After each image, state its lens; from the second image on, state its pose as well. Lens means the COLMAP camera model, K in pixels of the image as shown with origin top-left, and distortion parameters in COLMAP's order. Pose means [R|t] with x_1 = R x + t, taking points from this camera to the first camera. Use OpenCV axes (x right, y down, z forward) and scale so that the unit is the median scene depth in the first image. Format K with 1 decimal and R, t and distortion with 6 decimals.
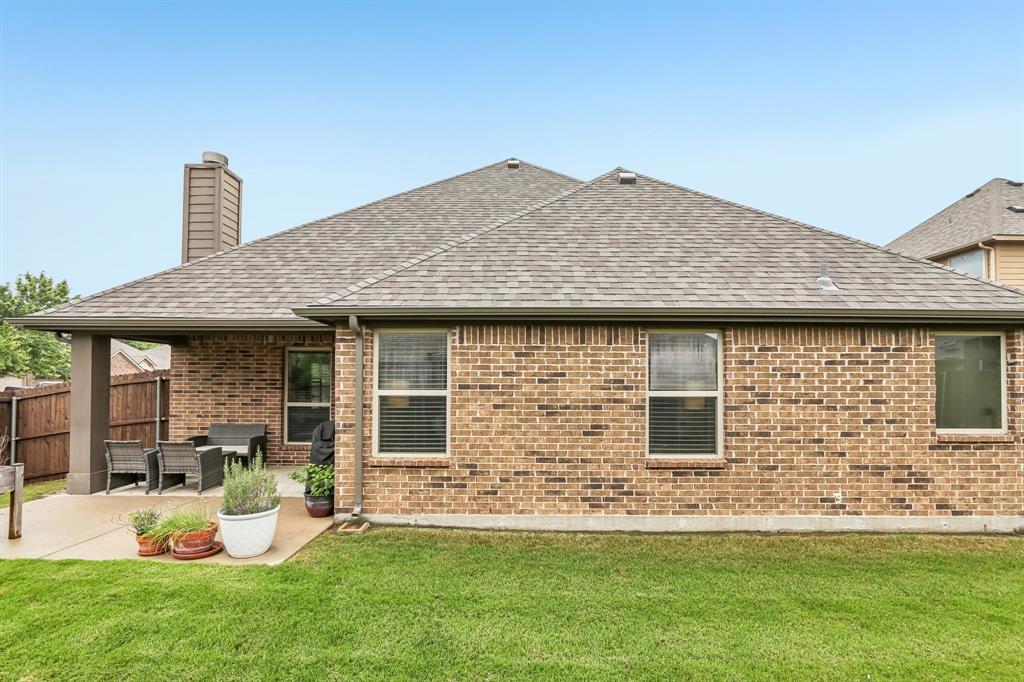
lens RADIAL K [[475.2, 0, 538.4], [0, 475.2, 371.6], [0, 0, 1]] dist [-0.016388, 0.003525]
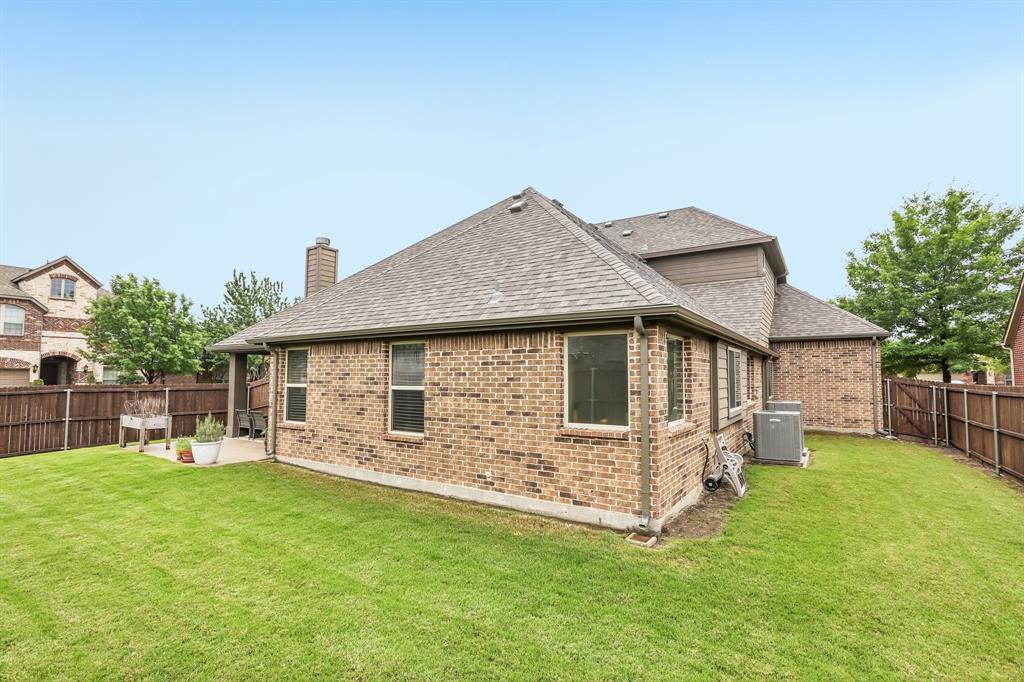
lens RADIAL K [[475.2, 0, 536.3], [0, 475.2, 349.7], [0, 0, 1]] dist [-0.016388, 0.003525]
pose [[0.844391, -0.032378, -0.534749, 1.378467], [0.010747, 0.998995, -0.043517, 0.000172], [0.535620, 0.030998, 0.843890, 0.032906]]
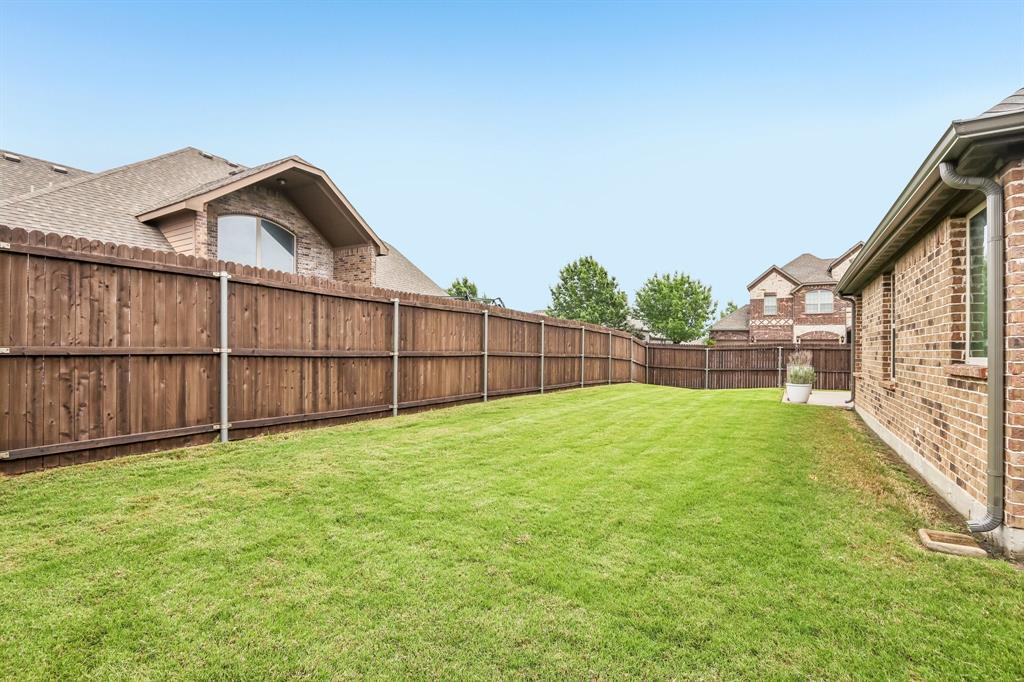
lens RADIAL K [[475.2, 0, 502.8], [0, 475.2, 349.3], [0, 0, 1]] dist [-0.016388, 0.003525]
pose [[-0.509327, -0.006555, -0.860548, 1.775292], [0.004839, 0.999933, -0.010481, 0.113344], [0.860560, -0.009503, -0.509261, 0.770316]]
